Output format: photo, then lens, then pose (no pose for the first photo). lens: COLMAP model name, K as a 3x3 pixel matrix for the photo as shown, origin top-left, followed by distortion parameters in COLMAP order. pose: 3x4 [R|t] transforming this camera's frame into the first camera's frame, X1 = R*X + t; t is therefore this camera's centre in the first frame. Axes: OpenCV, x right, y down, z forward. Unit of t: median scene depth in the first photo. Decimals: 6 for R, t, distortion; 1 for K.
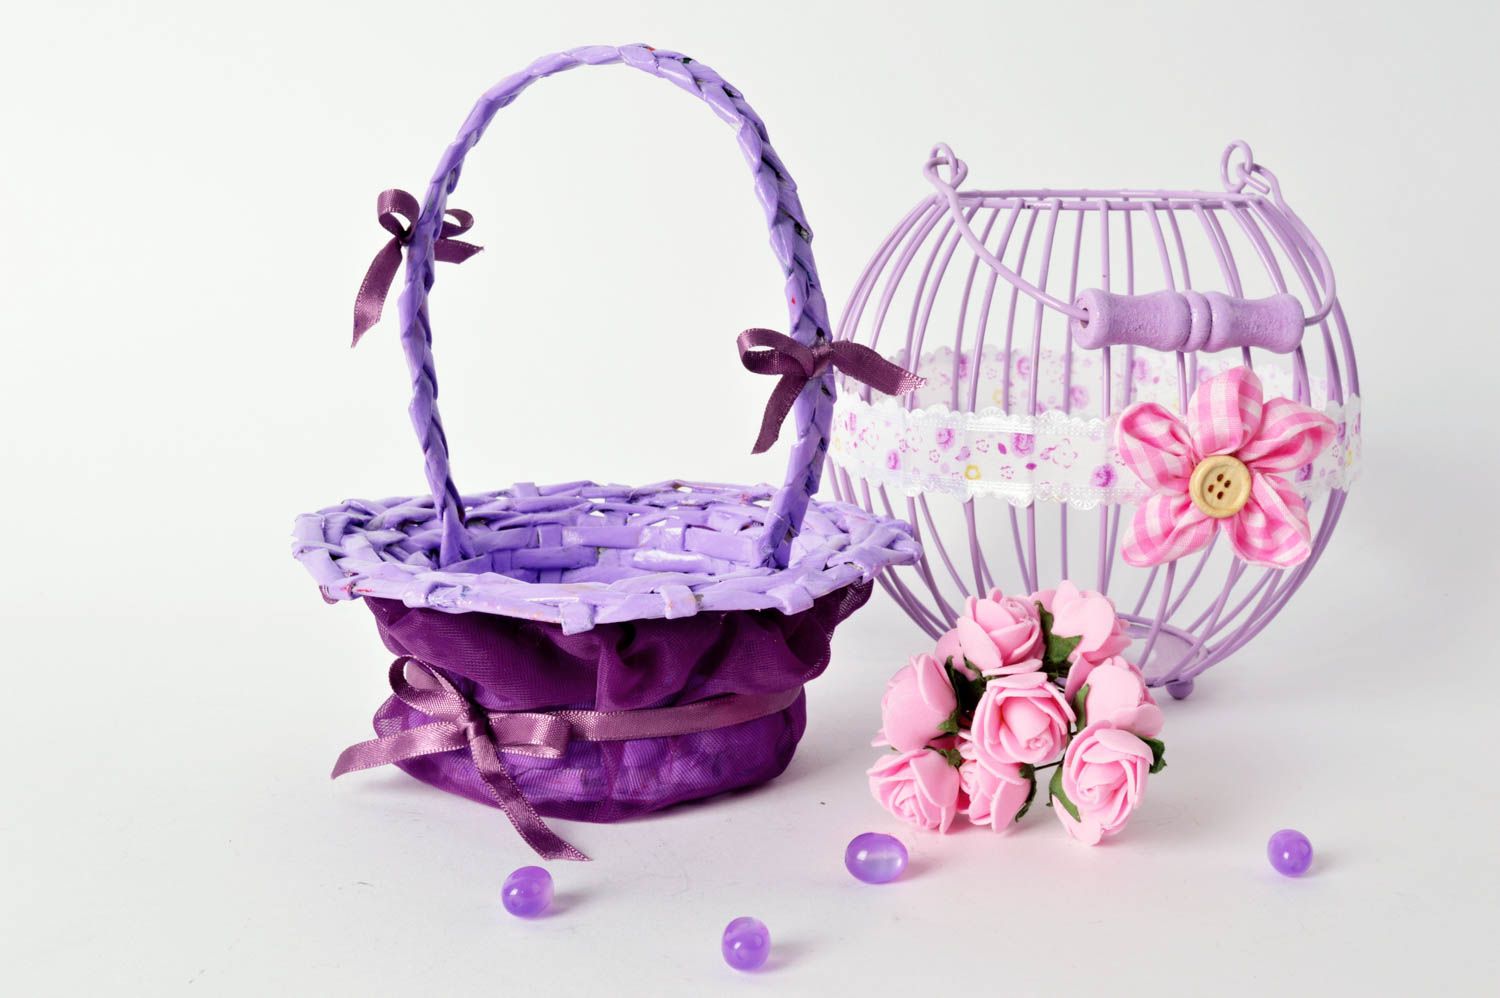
lens RADIAL K [[1963.7, 0, 751.9], [0, 1963.7, 505.0], [0, 0, 1]] dist [0.039978, 0.000000]
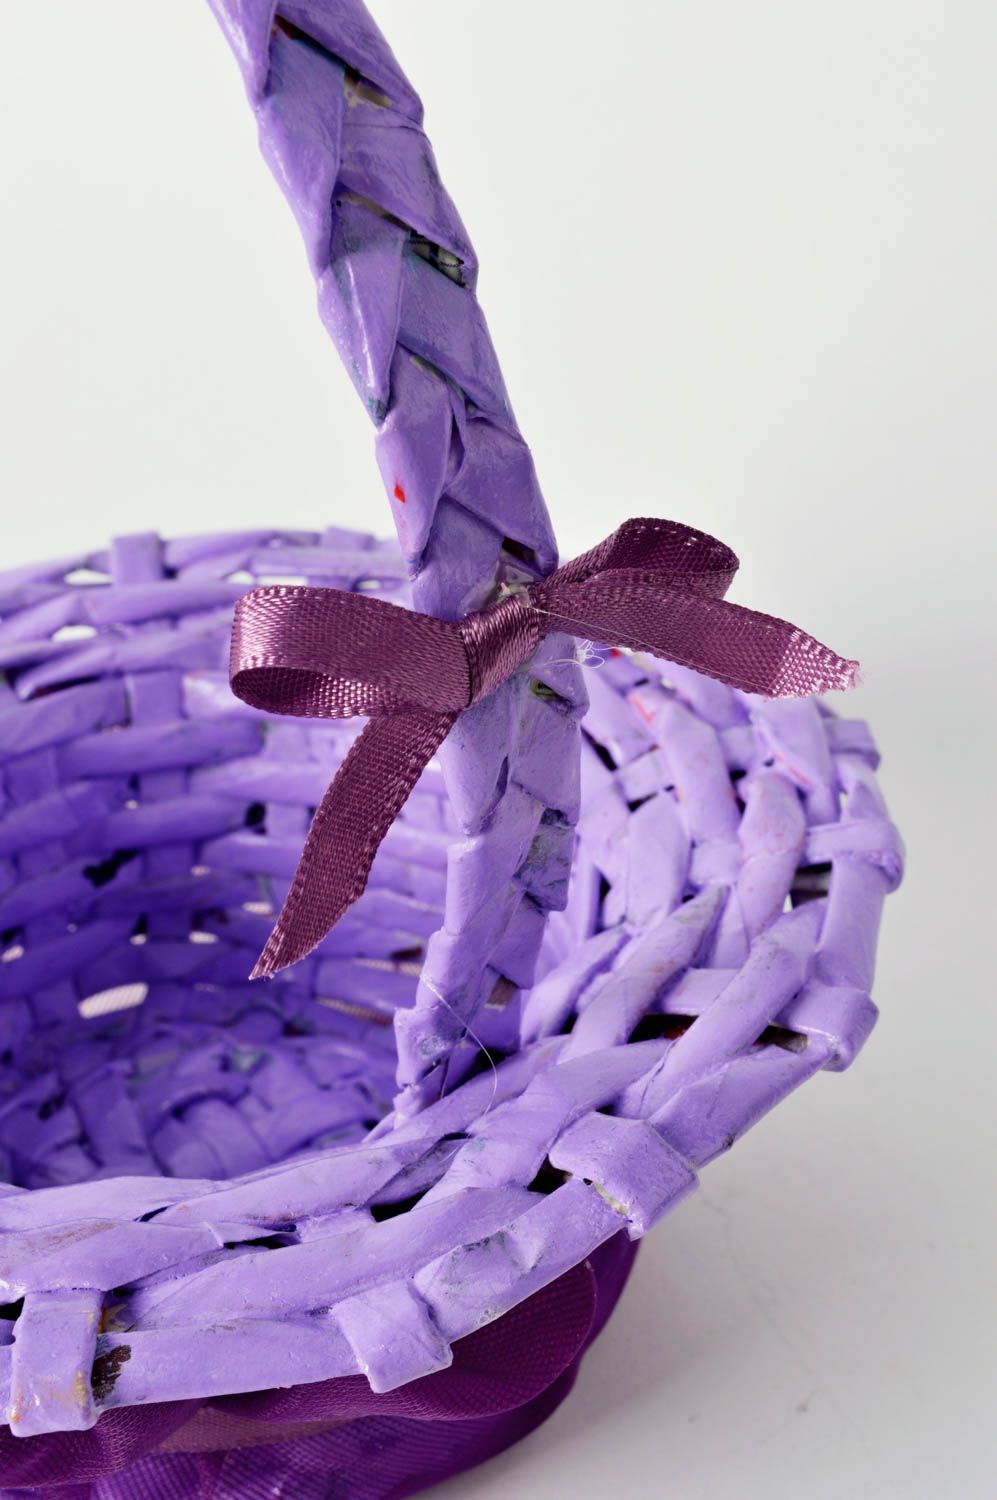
lens RADIAL K [[2347.8, 0, 497.7], [0, 2347.8, 748.7], [0, 0, 1]] dist [-0.015907, 0.000000]
pose [[0.966173, 0.070600, -0.248043, 0.128915], [0.022205, 0.935455, 0.352748, -0.191154], [0.256937, -0.346323, 0.902244, 0.613583]]
